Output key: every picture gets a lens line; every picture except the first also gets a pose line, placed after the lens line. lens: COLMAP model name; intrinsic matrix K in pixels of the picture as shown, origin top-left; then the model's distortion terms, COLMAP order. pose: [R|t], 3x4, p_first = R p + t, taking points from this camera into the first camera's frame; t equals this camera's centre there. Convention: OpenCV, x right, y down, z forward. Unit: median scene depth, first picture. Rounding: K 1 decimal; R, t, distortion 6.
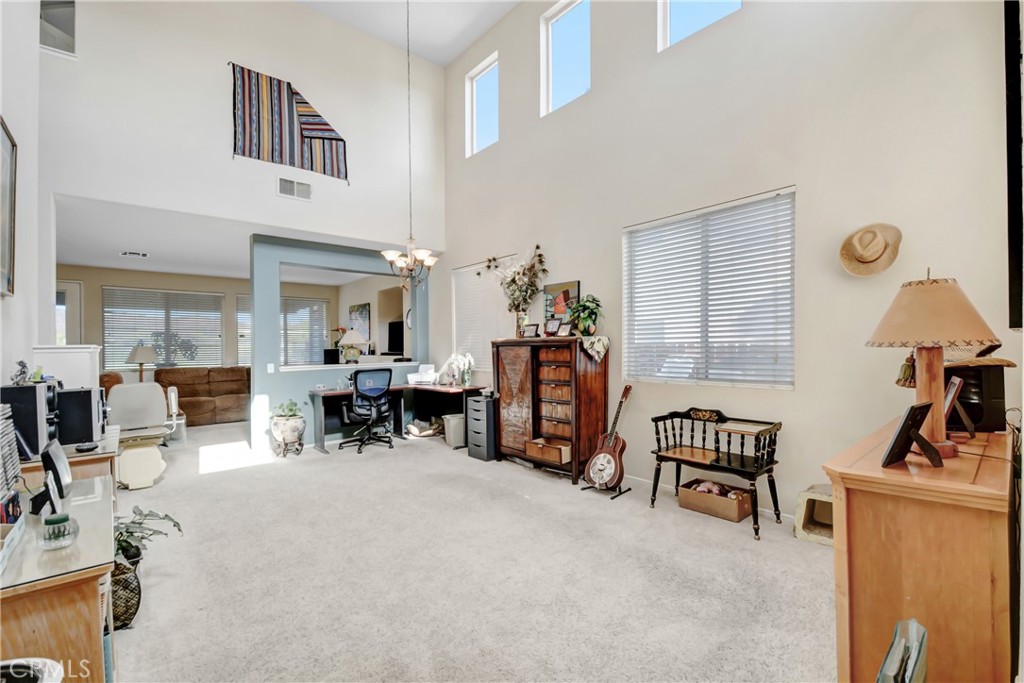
lens RADIAL K [[450.4, 0, 522.4], [0, 450.4, 345.5], [0, 0, 1]] dist [0.001692, -0.011213]
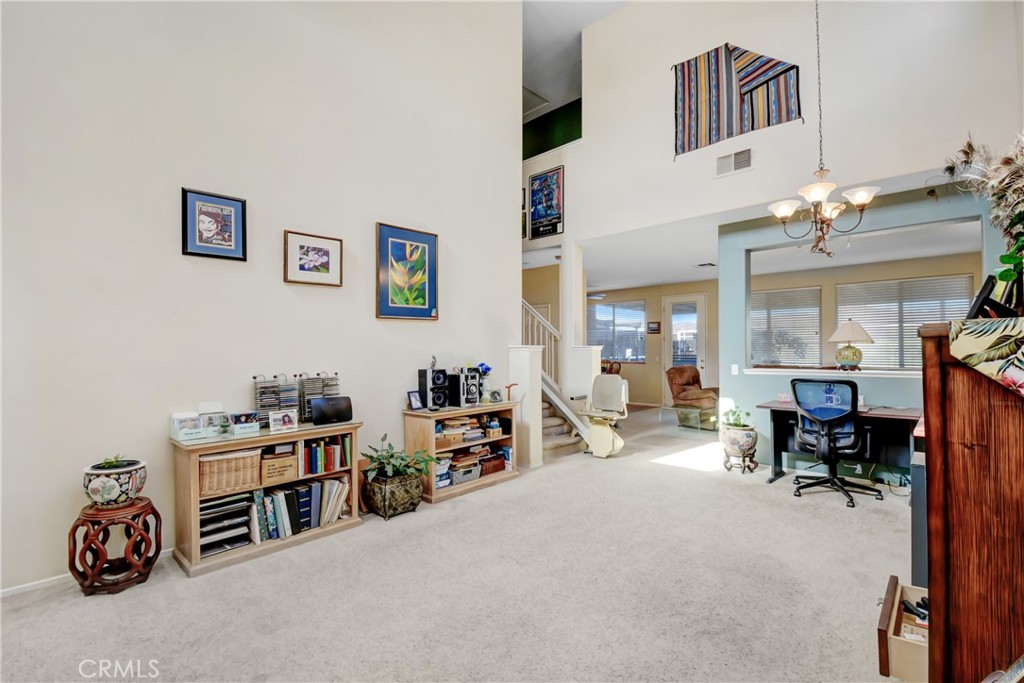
lens RADIAL K [[450.4, 0, 522.4], [0, 450.4, 345.5], [0, 0, 1]] dist [0.001692, -0.011213]
pose [[0.098220, 0.004649, -0.995154, 0.307488], [0.004471, 0.999977, 0.005113, -0.004121], [0.995155, -0.004951, 0.098197, 0.507648]]
